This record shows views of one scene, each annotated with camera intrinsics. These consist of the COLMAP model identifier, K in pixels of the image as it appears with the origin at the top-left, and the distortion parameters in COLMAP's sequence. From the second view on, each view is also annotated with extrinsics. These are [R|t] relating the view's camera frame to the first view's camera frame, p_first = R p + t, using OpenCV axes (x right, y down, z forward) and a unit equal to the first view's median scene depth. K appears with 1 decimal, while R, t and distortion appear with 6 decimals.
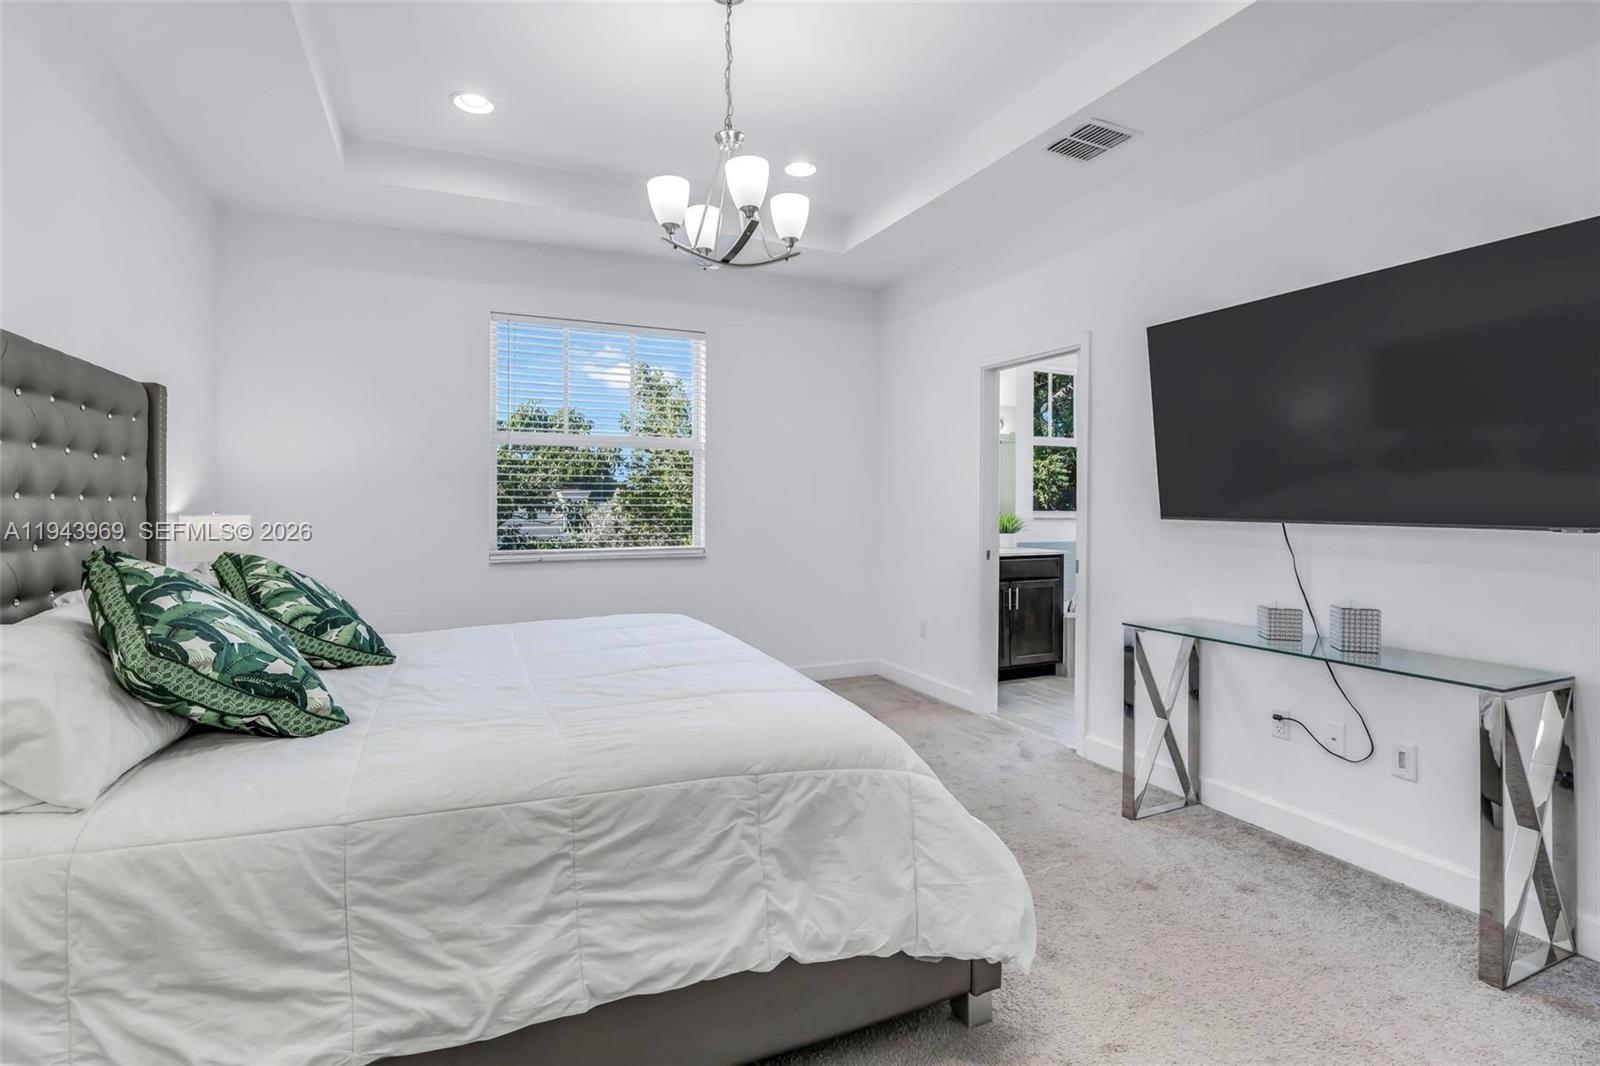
lens RADIAL K [[763.7, 0, 786.6], [0, 763.7, 504.0], [0, 0, 1]] dist [-0.011398, 0.000235]
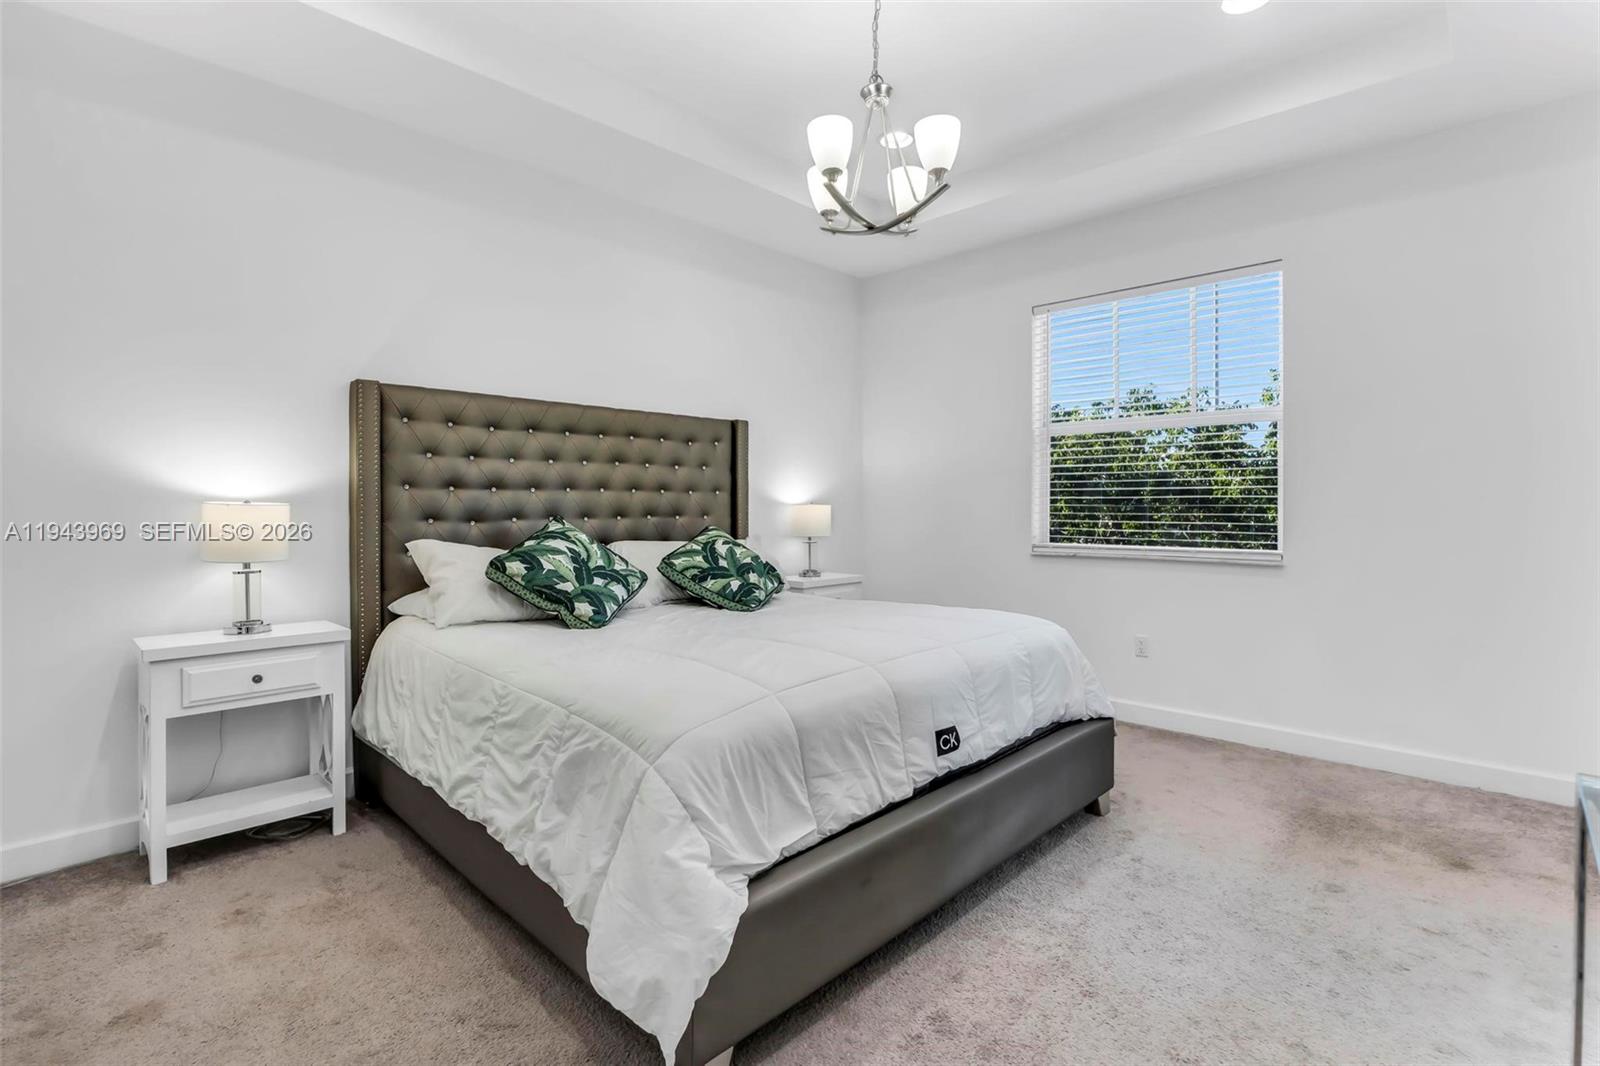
lens RADIAL K [[763.7, 0, 786.6], [0, 763.7, 504.0], [0, 0, 1]] dist [-0.011398, 0.000235]
pose [[0.366900, -0.001184, -0.930259, 1.142892], [-0.000541, 0.999999, -0.001486, 0.031458], [0.930260, 0.001048, 0.366899, 0.848413]]
